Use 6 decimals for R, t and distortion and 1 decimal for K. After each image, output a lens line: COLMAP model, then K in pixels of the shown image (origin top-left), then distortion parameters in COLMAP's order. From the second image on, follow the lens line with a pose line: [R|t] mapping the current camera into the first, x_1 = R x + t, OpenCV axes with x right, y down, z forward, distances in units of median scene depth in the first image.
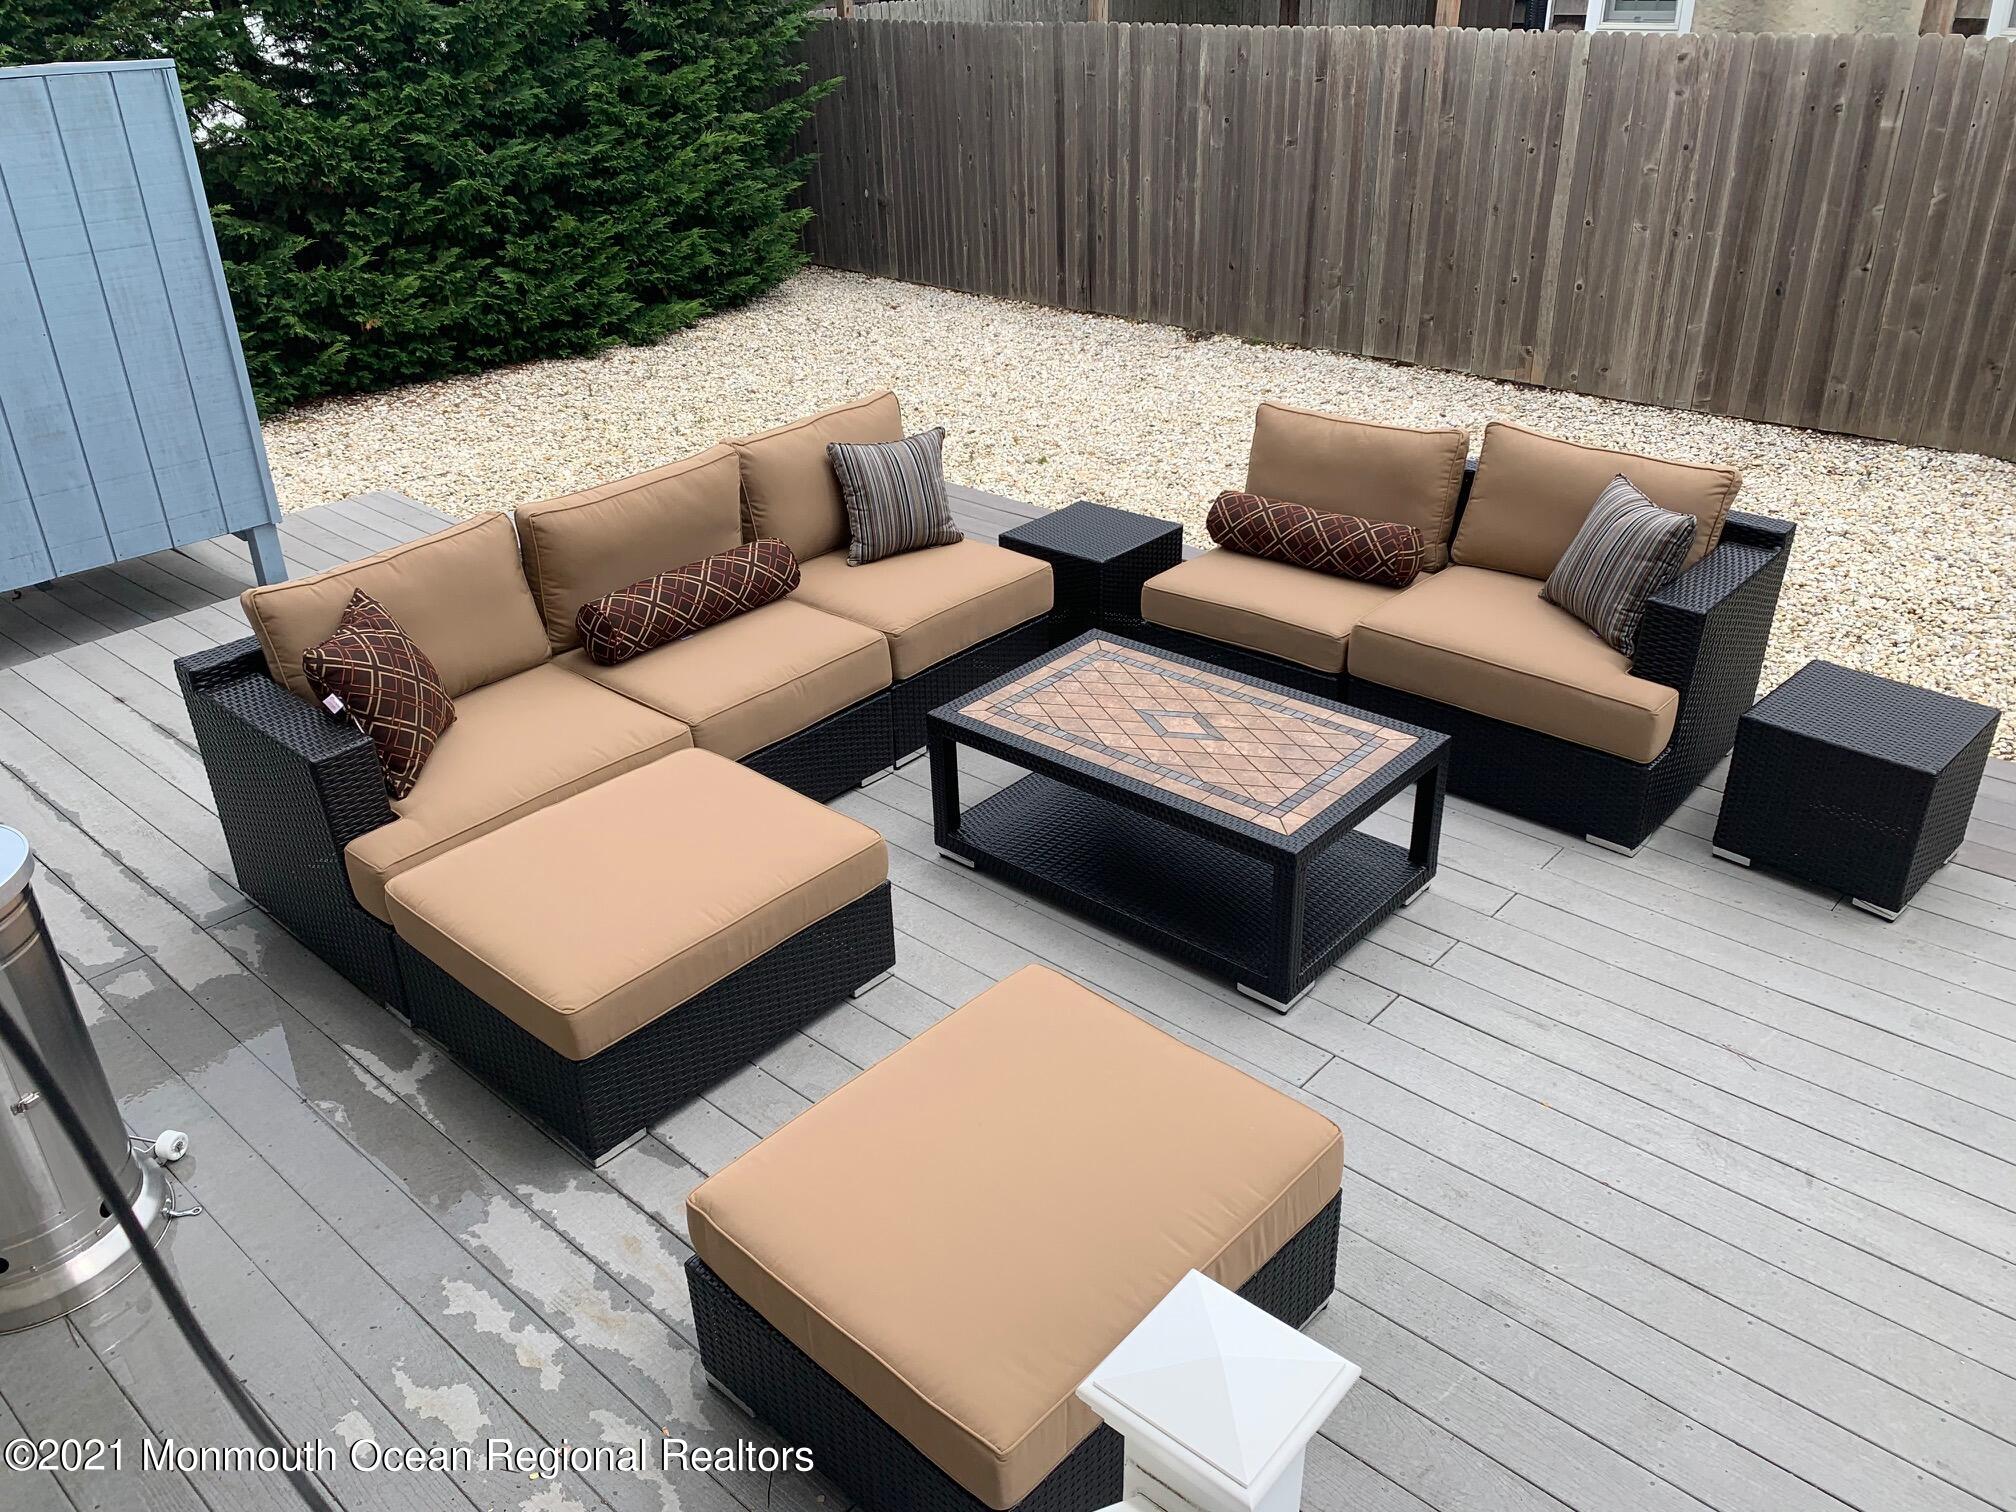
lens RADIAL K [[1609.2, 0, 1010.3], [0, 1609.2, 744.6], [0, 0, 1]] dist [0.003474, 0.010281]
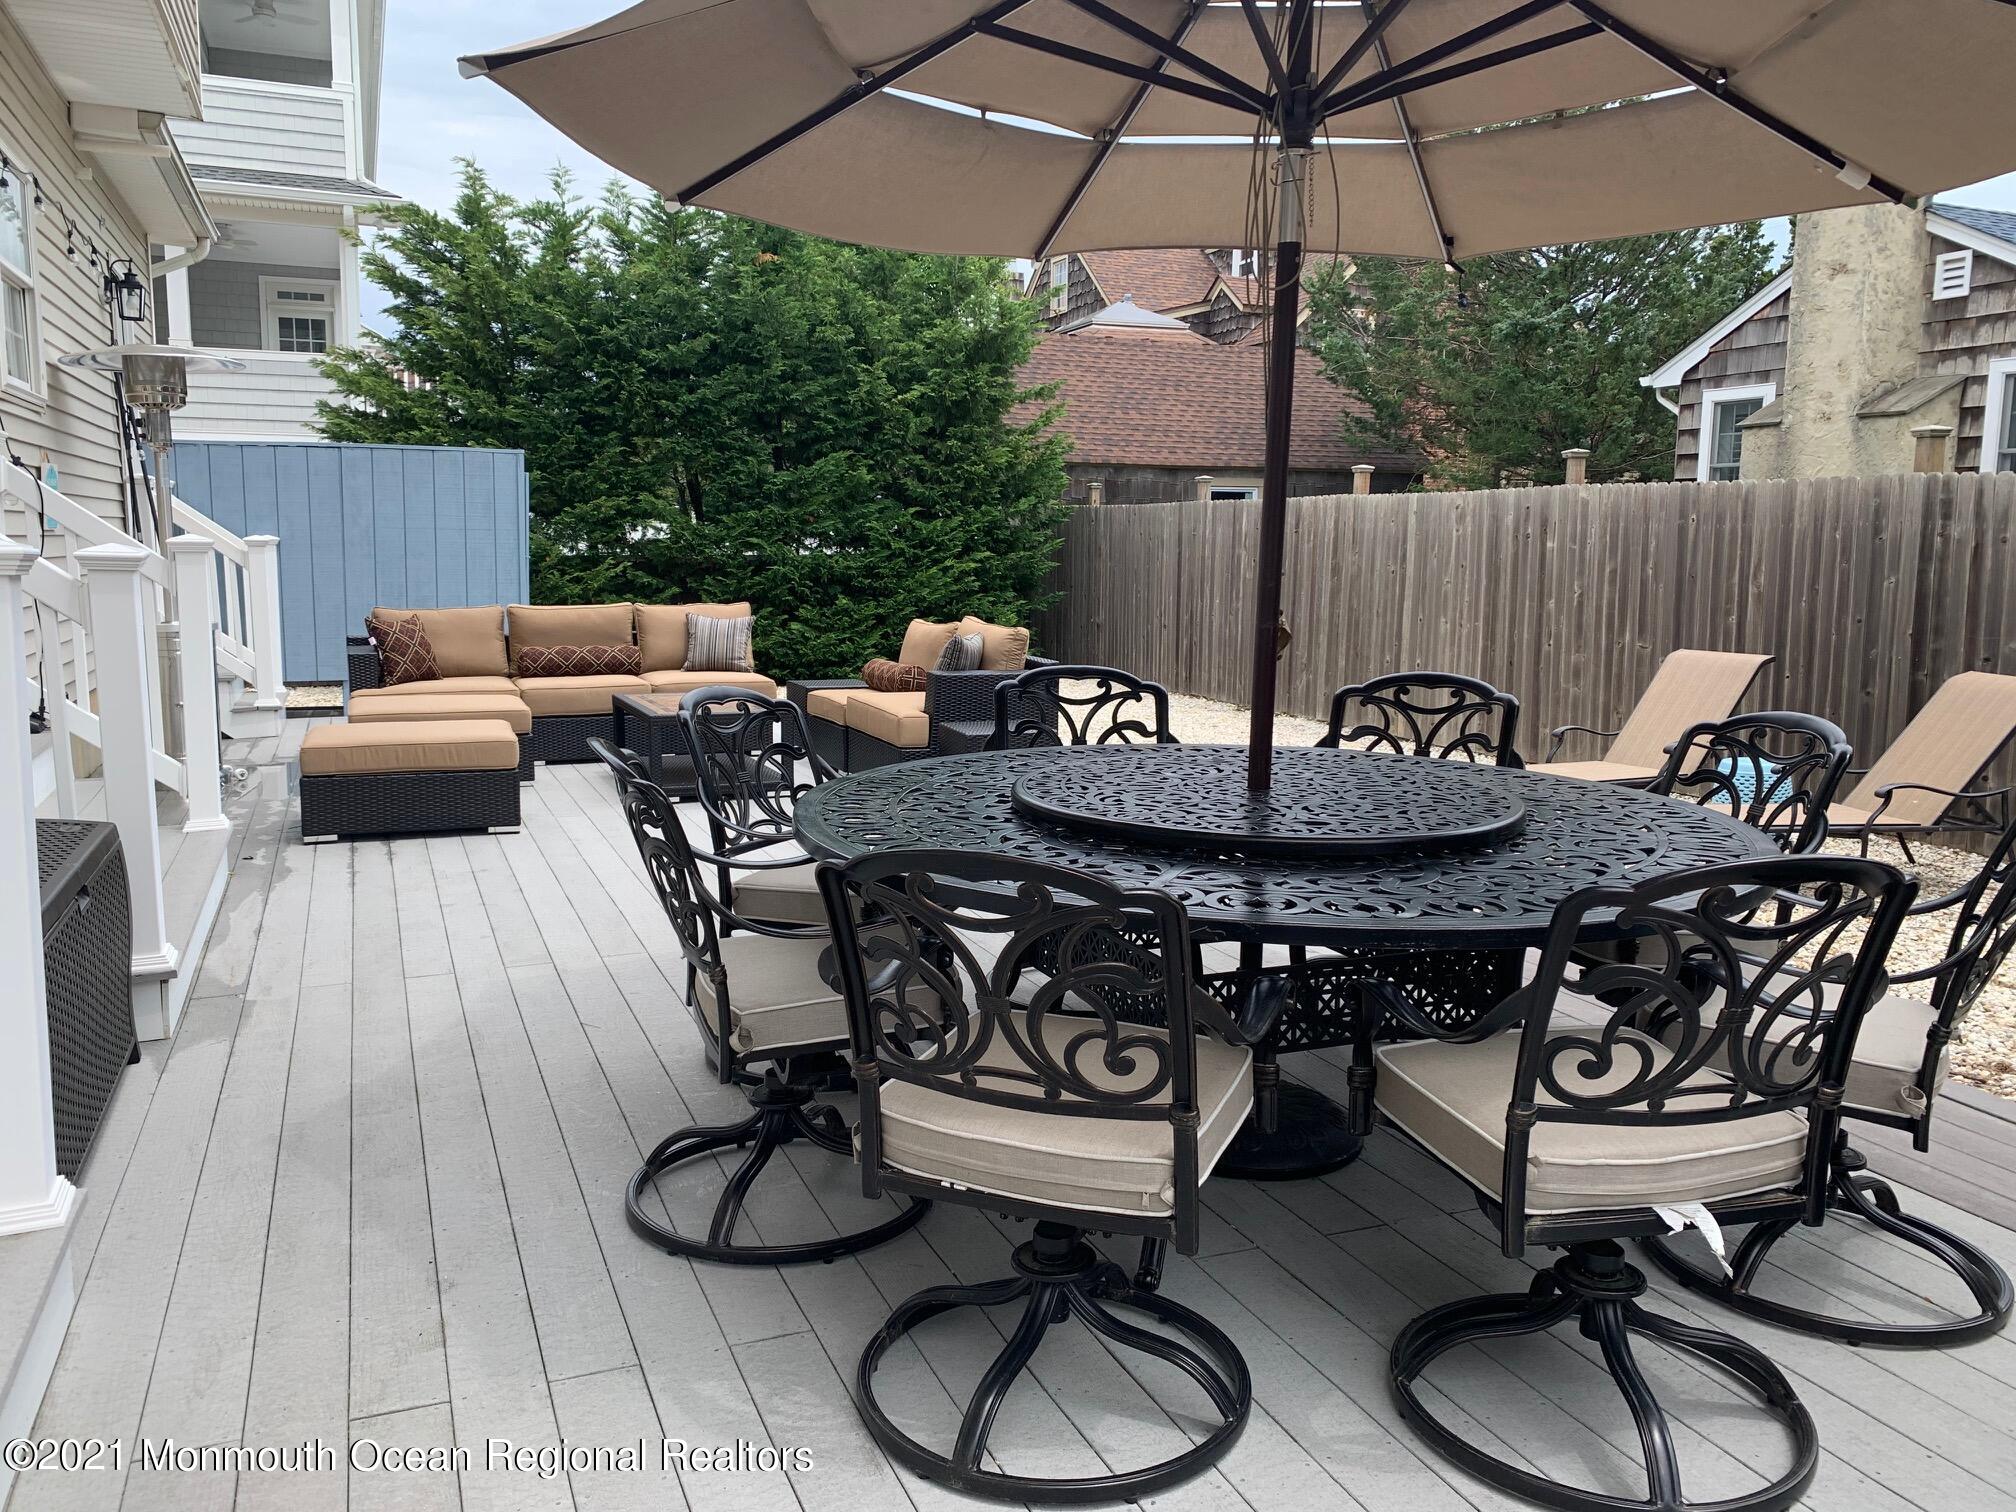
lens RADIAL K [[1609.2, 0, 1004.9], [0, 1609.2, 755.4], [0, 0, 1]] dist [0.003474, 0.010281]
pose [[0.896308, 0.093323, -0.433501, 0.610833], [-0.232497, 0.931357, -0.280212, 0.241950], [0.377594, 0.351944, 0.856480, -0.266223]]
